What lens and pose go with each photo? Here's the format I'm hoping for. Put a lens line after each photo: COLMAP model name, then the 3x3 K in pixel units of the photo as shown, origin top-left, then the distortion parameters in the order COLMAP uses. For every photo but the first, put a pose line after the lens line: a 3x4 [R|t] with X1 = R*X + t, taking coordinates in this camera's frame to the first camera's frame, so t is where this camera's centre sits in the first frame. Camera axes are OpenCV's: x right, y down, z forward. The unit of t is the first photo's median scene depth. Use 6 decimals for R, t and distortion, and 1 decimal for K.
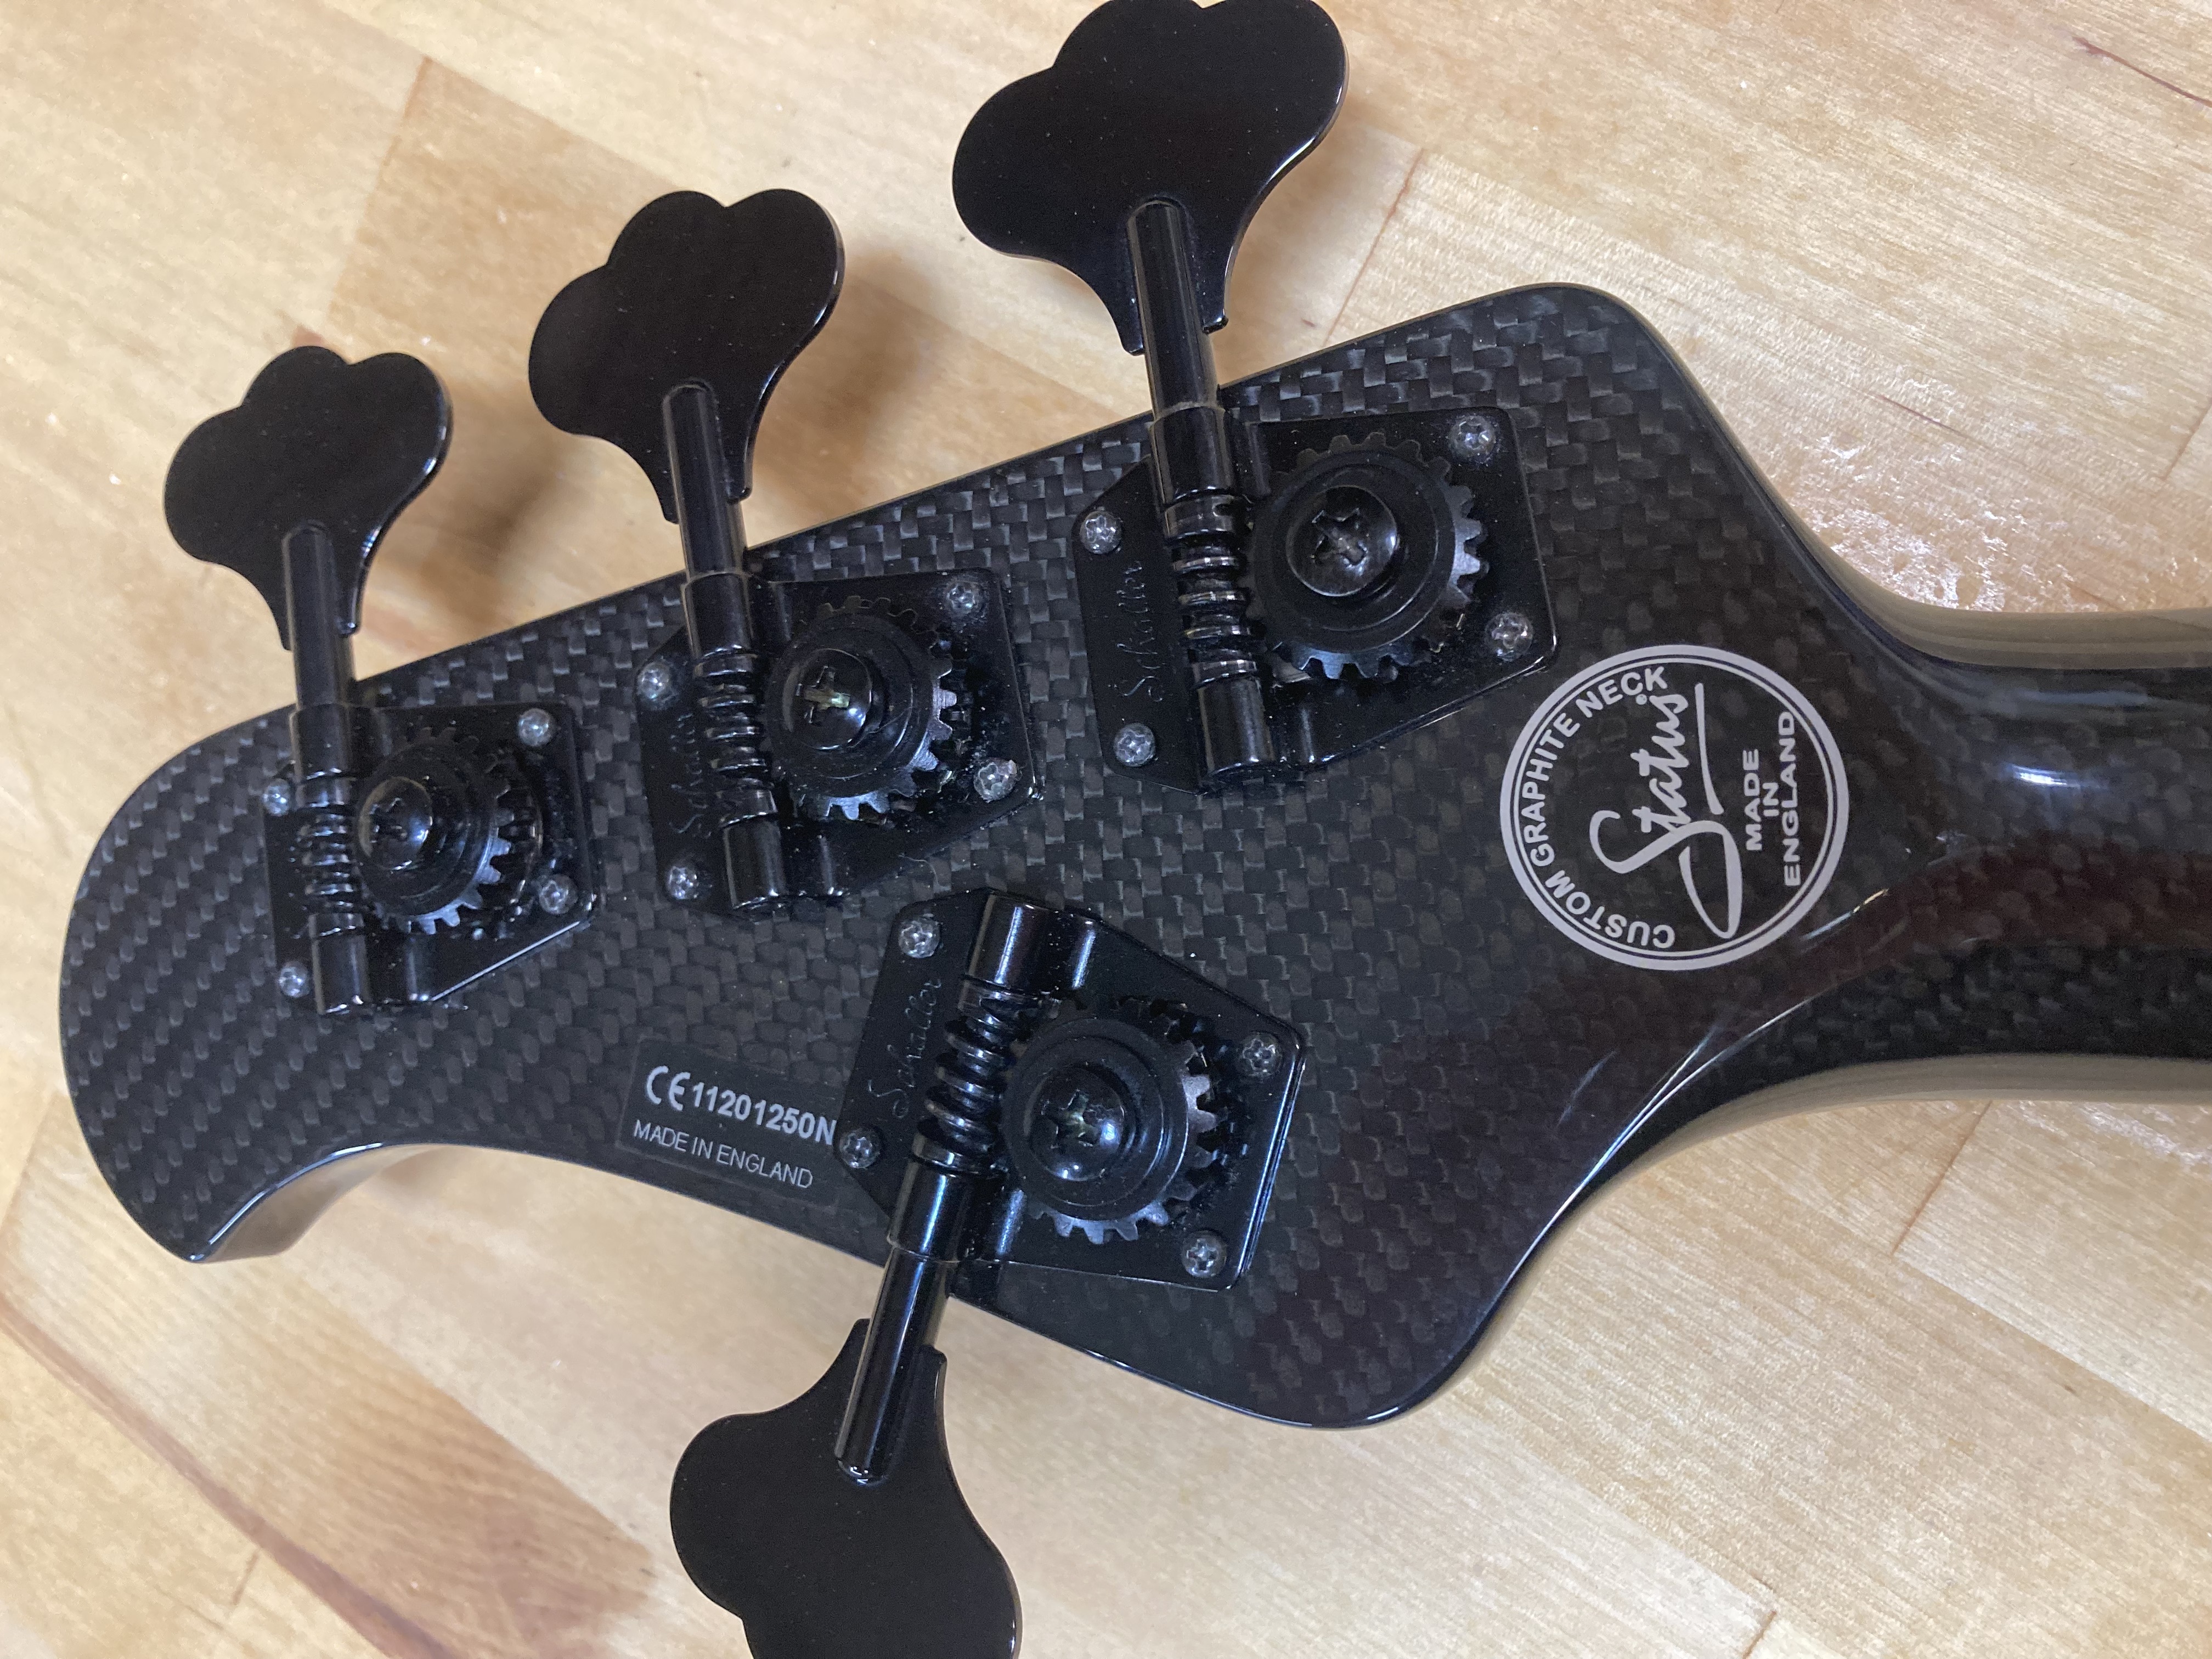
lens RADIAL K [[1794.4, 0, 1111.1], [0, 1794.4, 760.5], [0, 0, 1]] dist [0.077871, -0.101693]
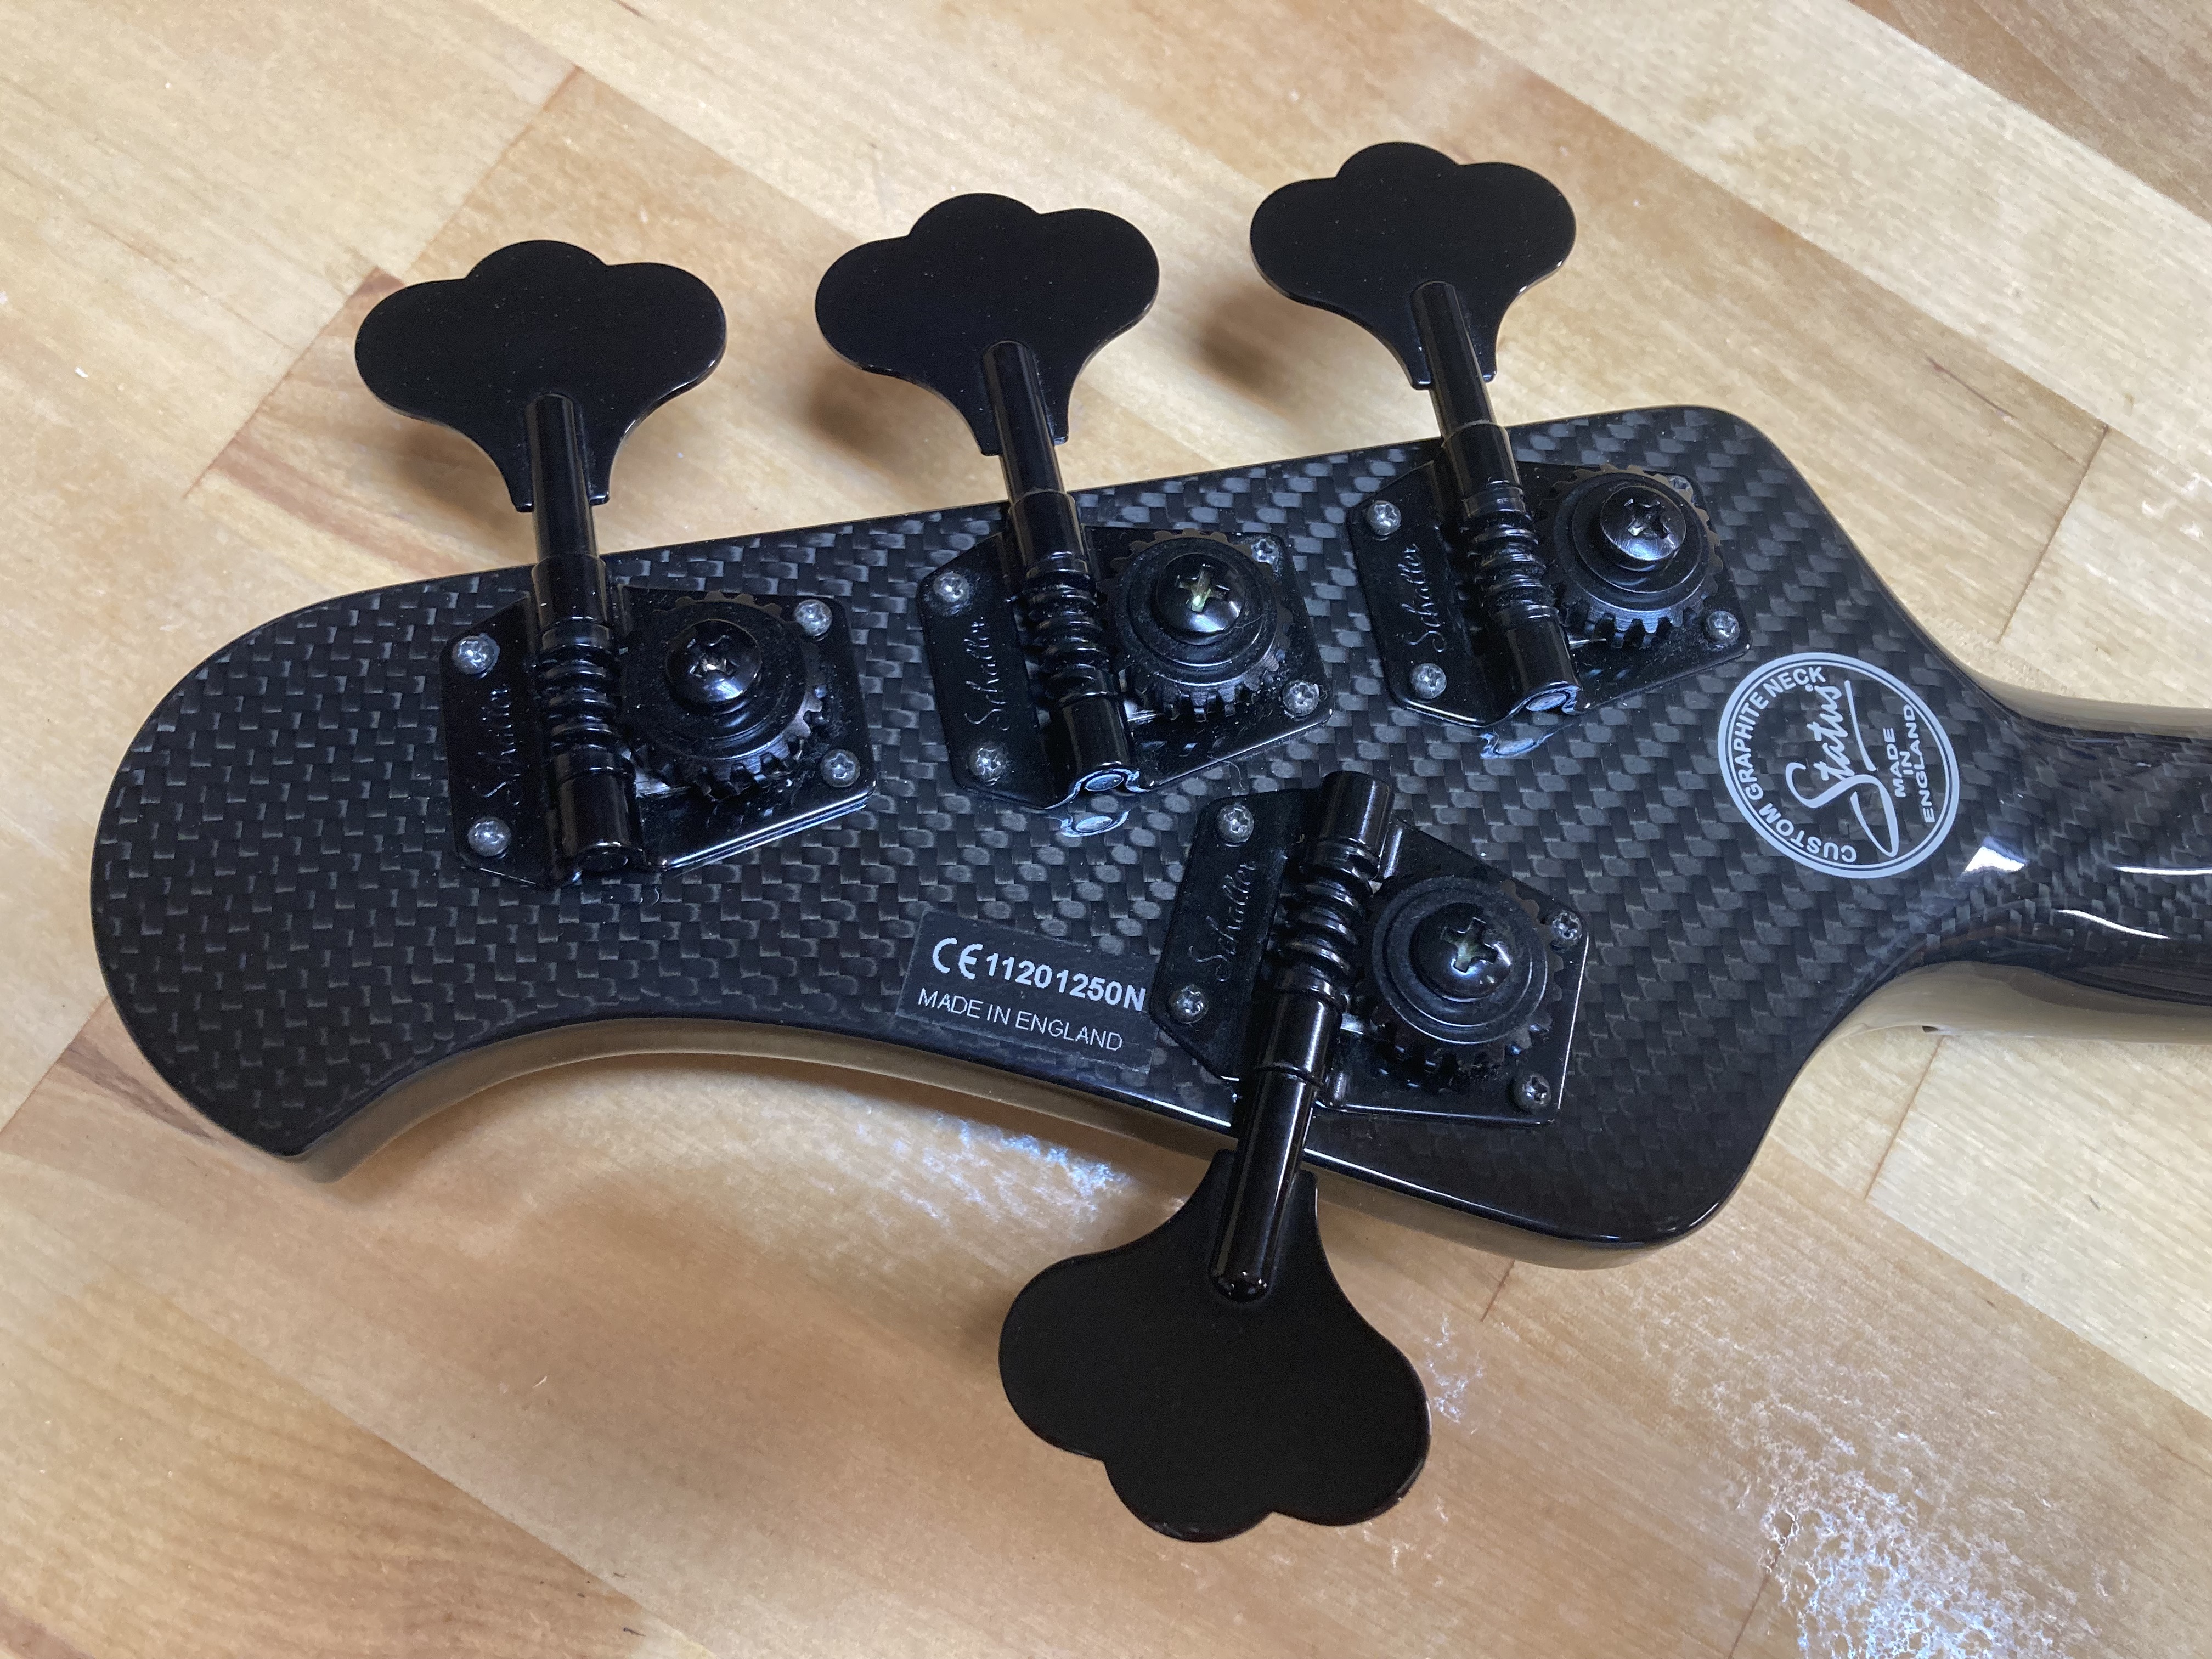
lens RADIAL K [[1794.4, 0, 1111.1], [0, 1794.4, 760.5], [0, 0, 1]] dist [0.077871, -0.101693]
pose [[0.897209, 0.164175, 0.409955, -0.611949], [-0.049316, 0.959768, -0.276429, 0.356725], [-0.438844, 0.227797, 0.869209, 0.064784]]
